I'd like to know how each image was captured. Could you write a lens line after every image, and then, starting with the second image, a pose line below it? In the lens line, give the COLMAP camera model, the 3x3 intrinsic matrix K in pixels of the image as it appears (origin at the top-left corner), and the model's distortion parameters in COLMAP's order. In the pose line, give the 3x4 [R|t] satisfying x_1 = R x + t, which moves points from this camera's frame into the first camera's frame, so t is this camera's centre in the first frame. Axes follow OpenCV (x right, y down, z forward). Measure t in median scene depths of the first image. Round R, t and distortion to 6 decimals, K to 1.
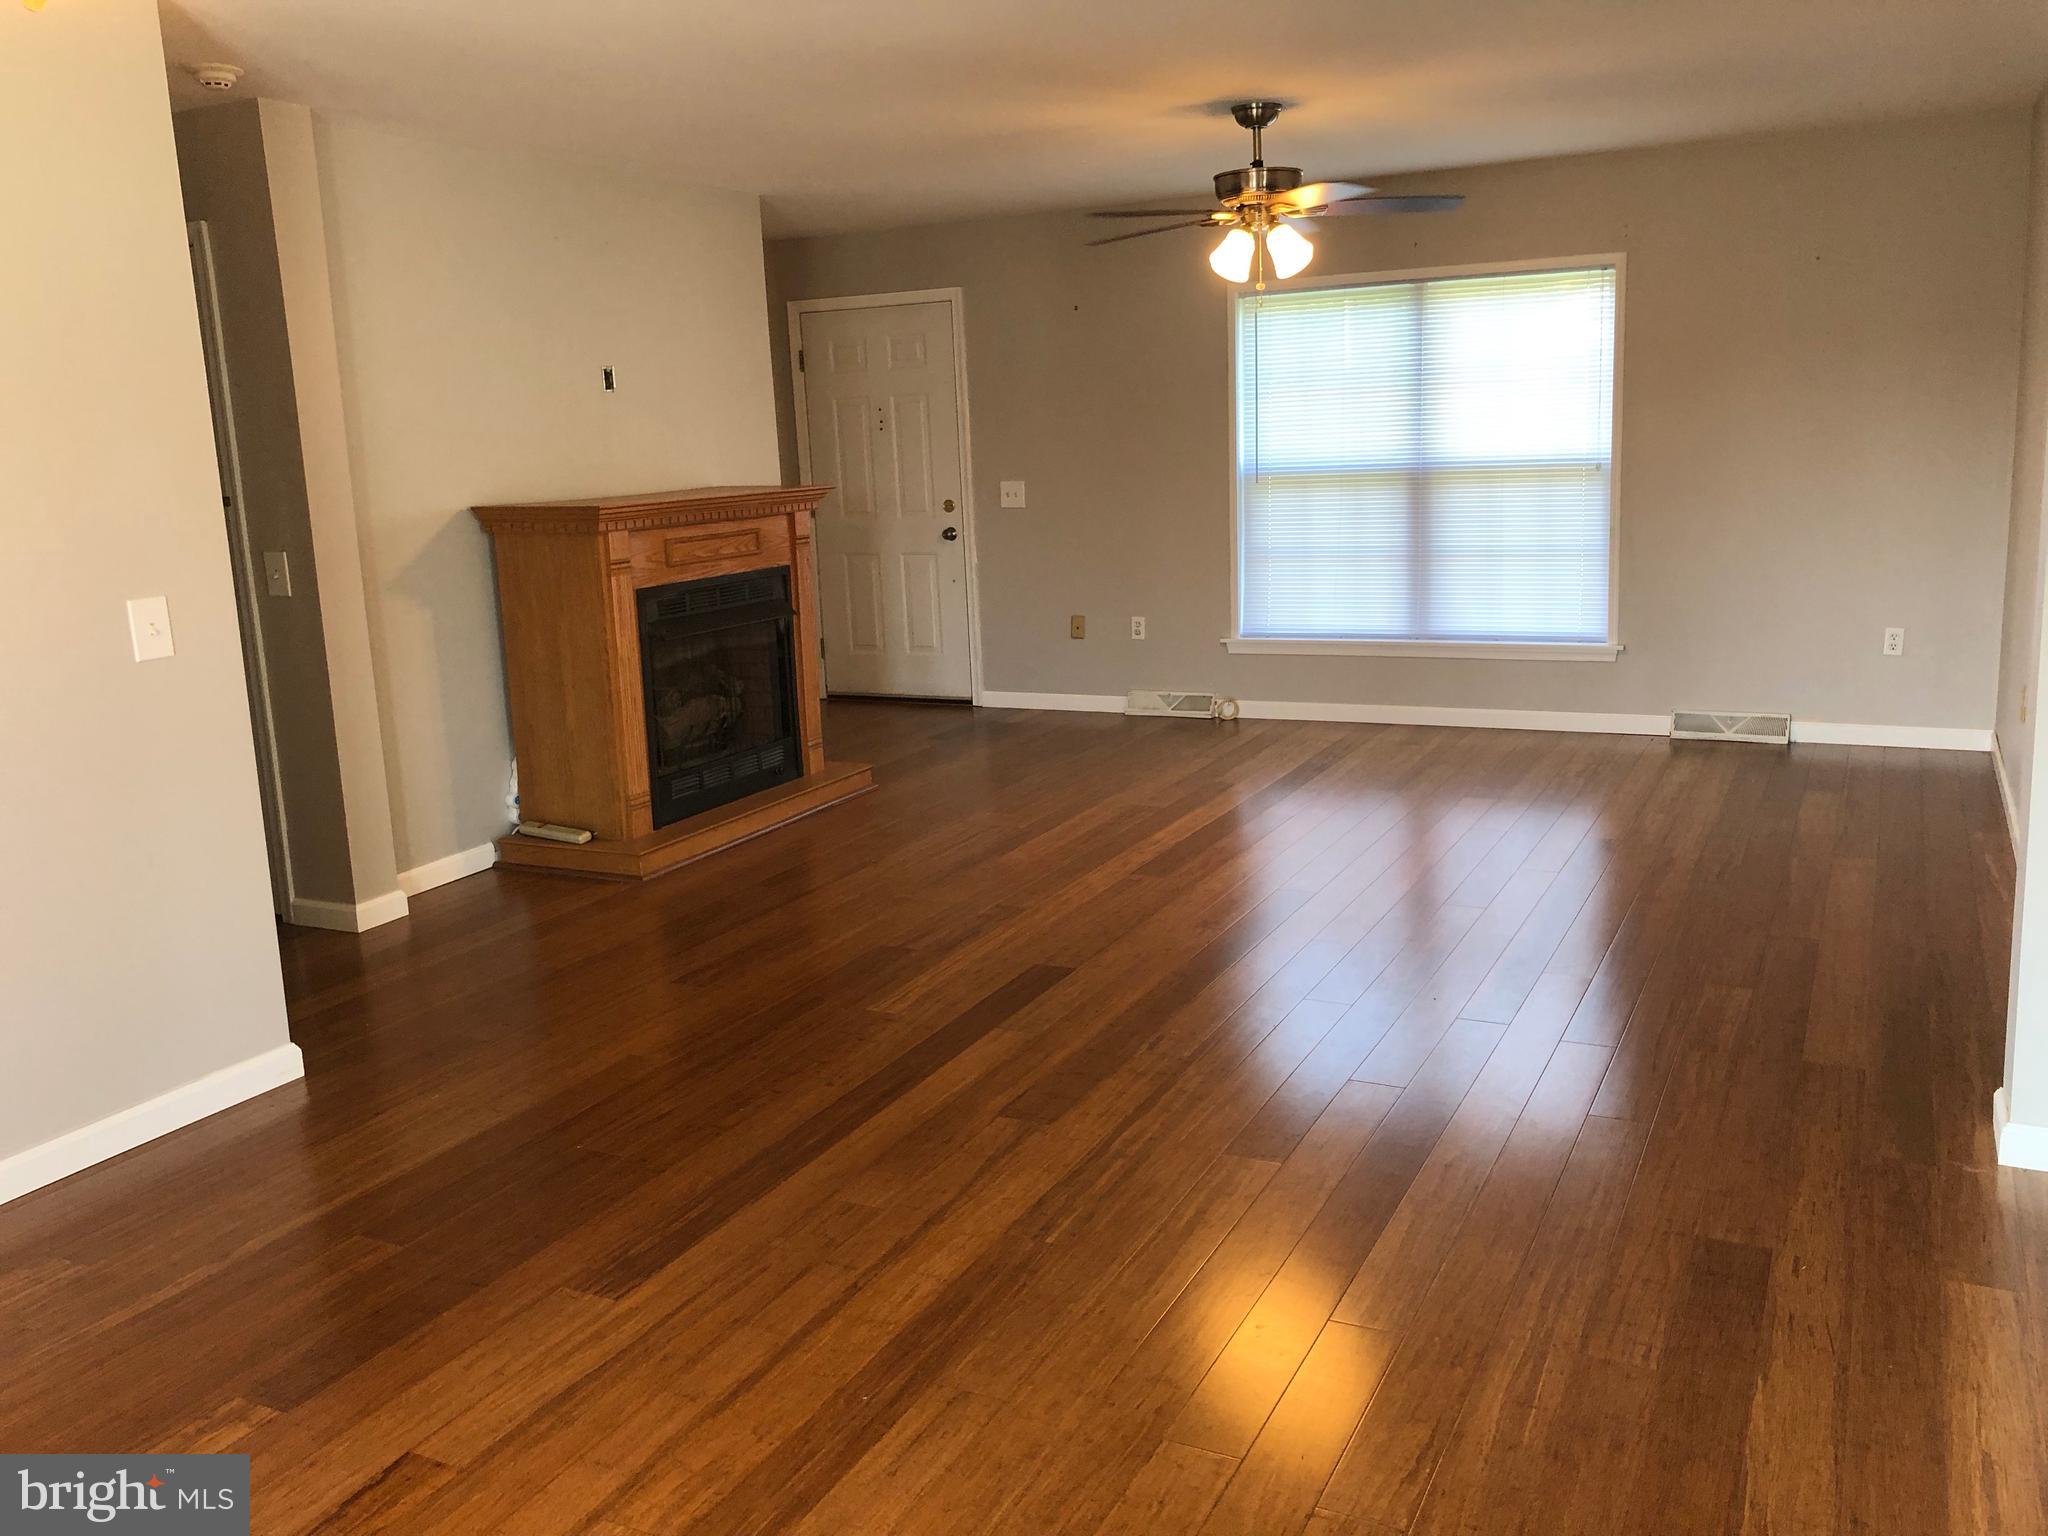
lens RADIAL K [[1682.4, 0, 1035.1], [0, 1682.4, 764.1], [0, 0, 1]] dist [0.039076, -0.046336]
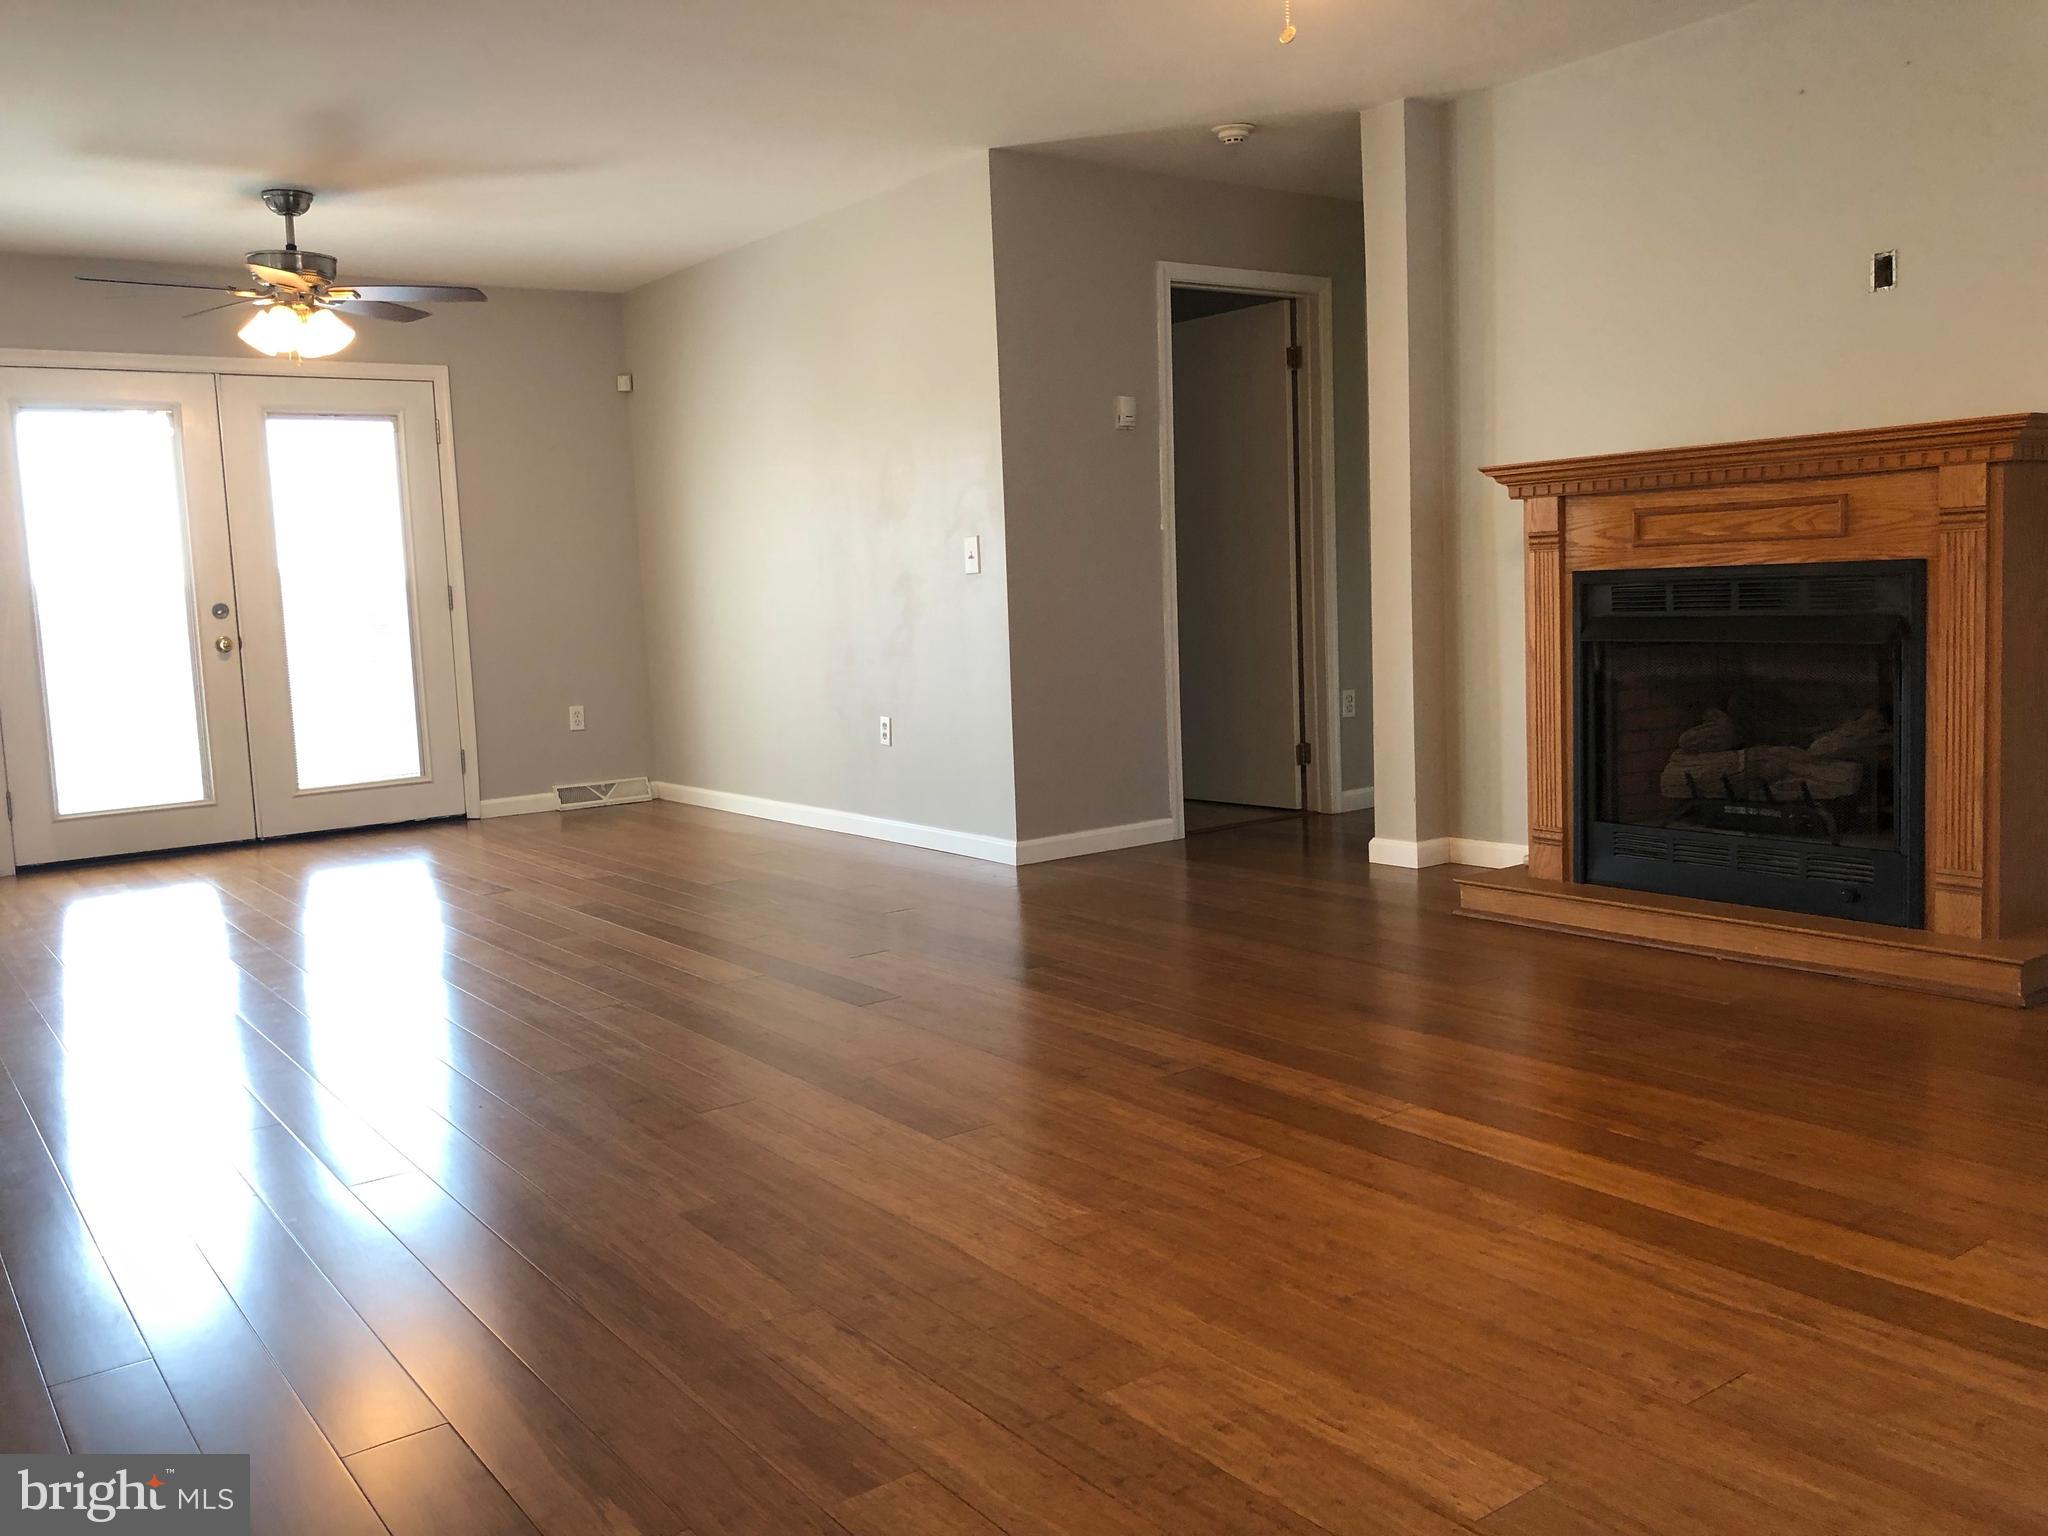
lens RADIAL K [[1682.4, 0, 1032.4], [0, 1682.4, 756.1], [0, 0, 1]] dist [0.039076, -0.046336]
pose [[-0.452408, 0.151561, -0.878838, 0.556120], [-0.117496, 0.966733, 0.227204, -0.162082], [0.884037, 0.206048, -0.419550, 1.076372]]
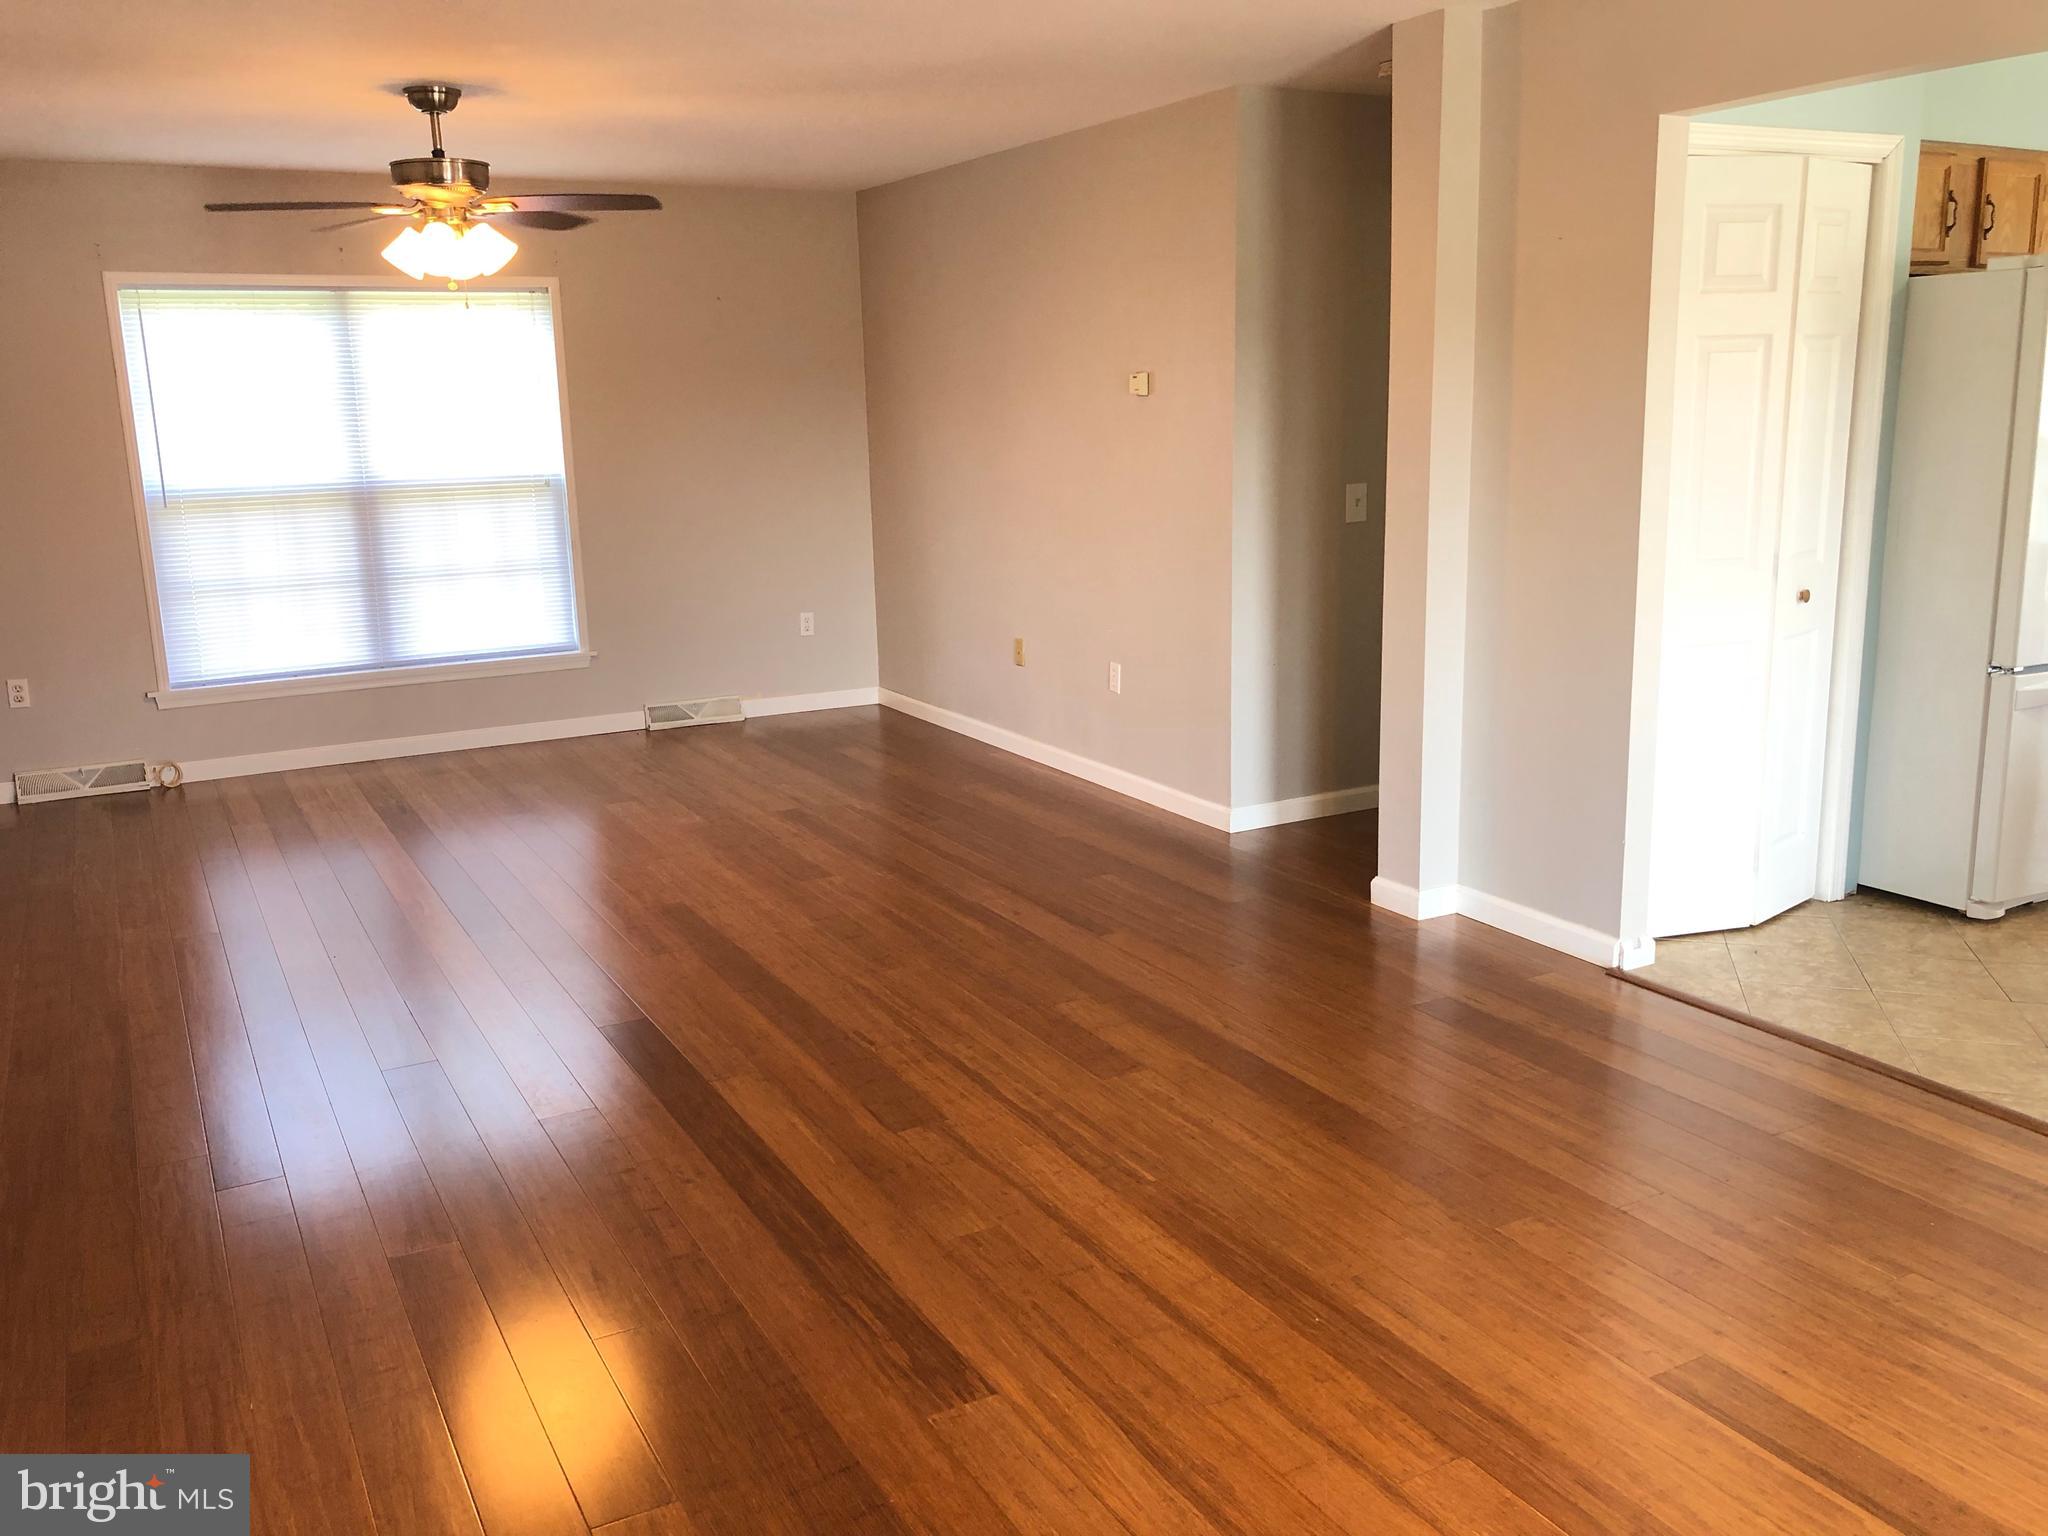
lens RADIAL K [[1682.4, 0, 1008.7], [0, 1682.4, 757.8], [0, 0, 1]] dist [0.039076, -0.046336]
pose [[0.567282, -0.144726, 0.810707, -0.441840], [0.165304, 0.984412, 0.060066, -0.029816], [-0.806763, 0.099938, 0.582363, 0.217175]]
